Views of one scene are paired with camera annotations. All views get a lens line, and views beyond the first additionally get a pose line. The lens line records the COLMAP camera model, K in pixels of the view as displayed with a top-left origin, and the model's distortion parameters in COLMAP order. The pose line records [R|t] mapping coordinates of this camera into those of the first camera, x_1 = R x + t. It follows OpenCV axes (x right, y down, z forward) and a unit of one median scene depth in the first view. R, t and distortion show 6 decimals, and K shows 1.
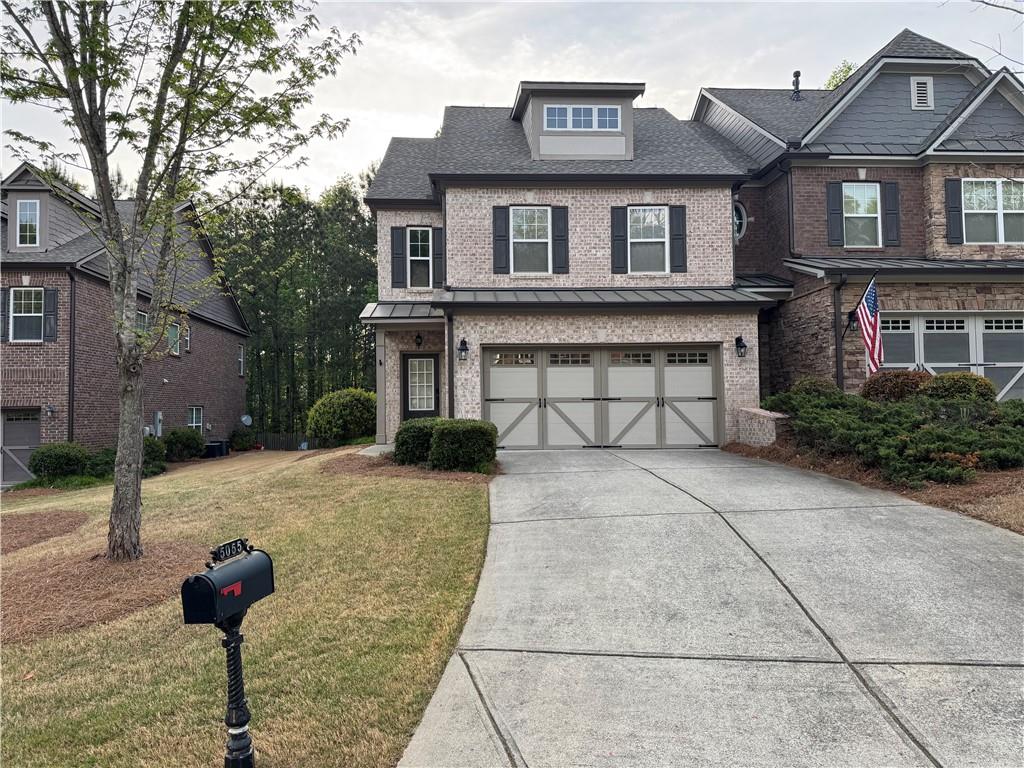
lens RADIAL K [[715.0, 0, 510.1], [0, 715.0, 383.7], [0, 0, 1]] dist [0.002030, -0.000796]
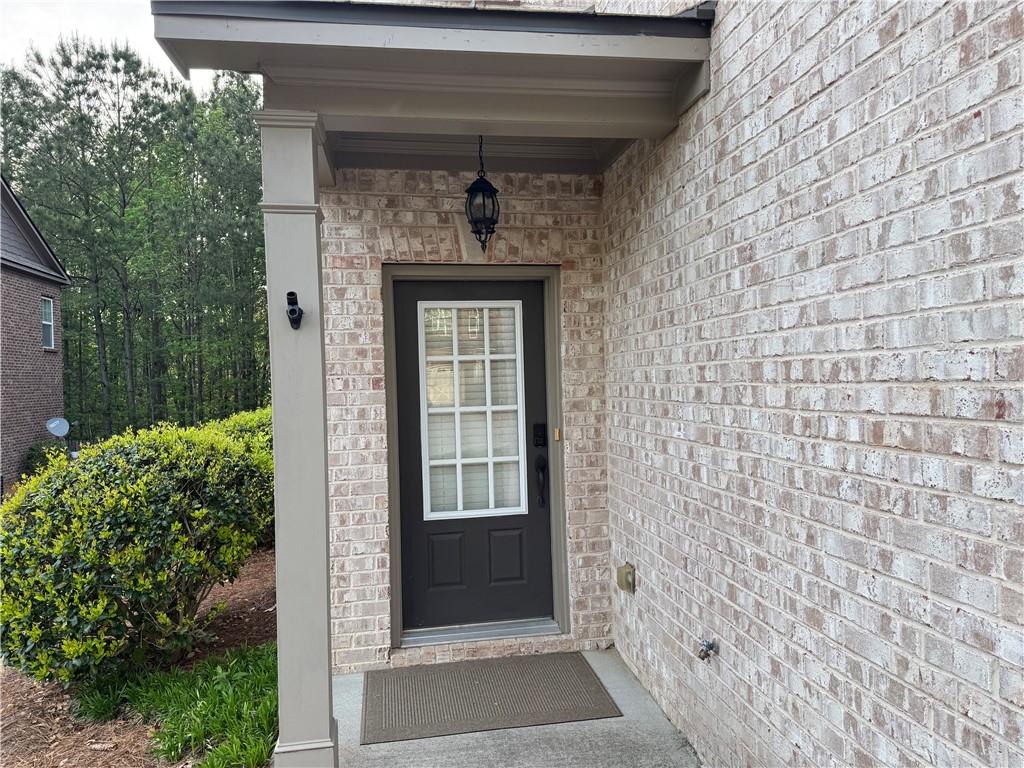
lens RADIAL K [[715.0, 0, 514.6], [0, 715.0, 385.8], [0, 0, 1]] dist [0.002030, -0.000796]
pose [[0.992873, -0.015059, 0.118218, -0.139301], [0.008965, 0.998612, 0.051907, -0.019040], [-0.118835, -0.050477, 0.991630, 0.768361]]
